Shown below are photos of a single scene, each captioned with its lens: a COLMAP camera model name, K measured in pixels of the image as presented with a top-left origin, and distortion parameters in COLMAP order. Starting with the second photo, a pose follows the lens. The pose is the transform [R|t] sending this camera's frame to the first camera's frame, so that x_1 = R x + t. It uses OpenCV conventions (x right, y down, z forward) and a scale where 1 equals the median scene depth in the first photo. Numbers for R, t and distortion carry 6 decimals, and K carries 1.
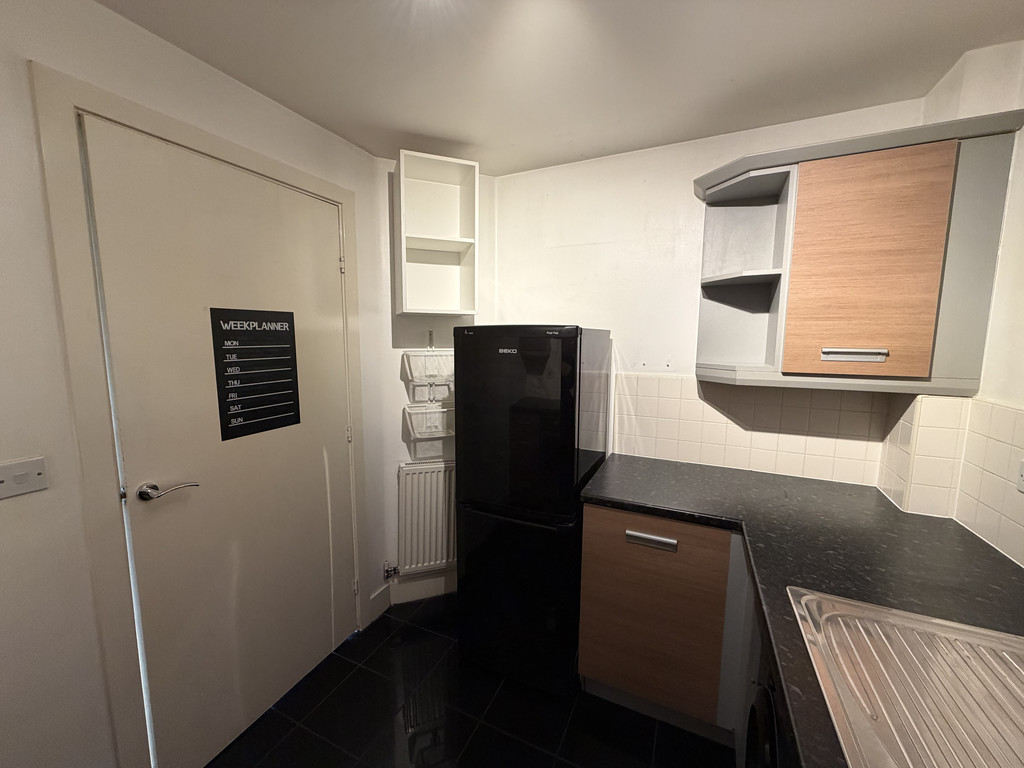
lens RADIAL K [[407.3, 0, 513.6], [0, 407.3, 386.8], [0, 0, 1]] dist [0.000708, 0.000229]
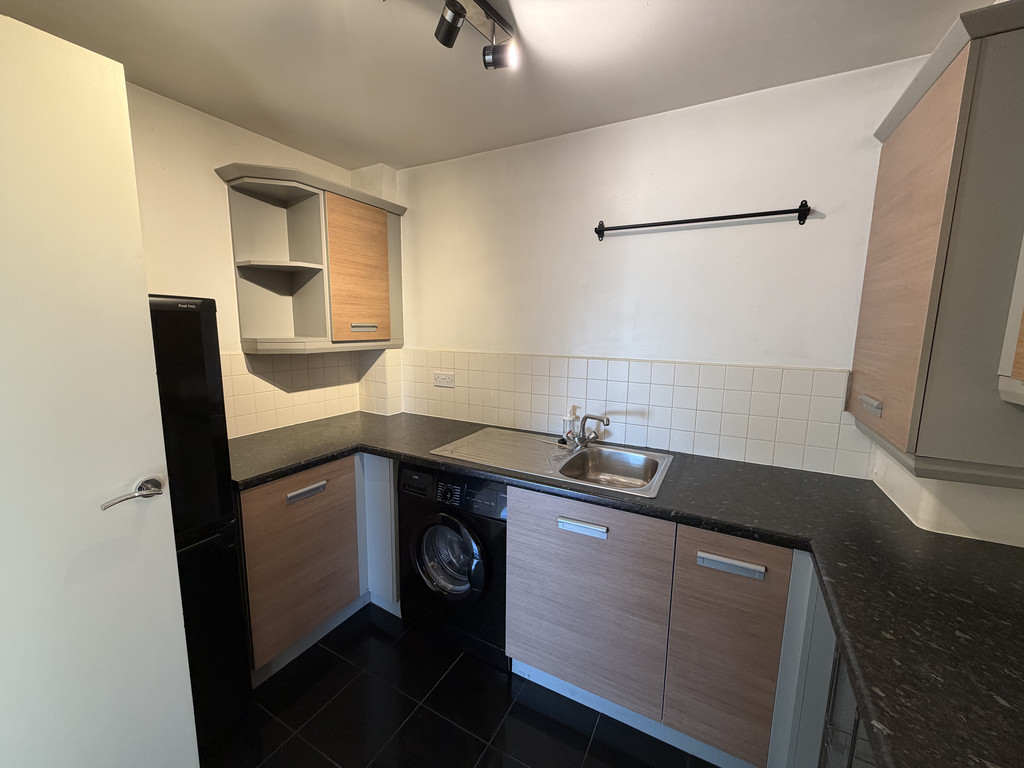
lens RADIAL K [[407.3, 0, 514.6], [0, 407.3, 383.2], [0, 0, 1]] dist [0.000708, 0.000229]
pose [[0.065850, -0.152288, 0.986140, -0.745003], [0.107896, 0.983577, 0.144688, -0.031015], [-0.991979, 0.096873, 0.081199, 0.302657]]
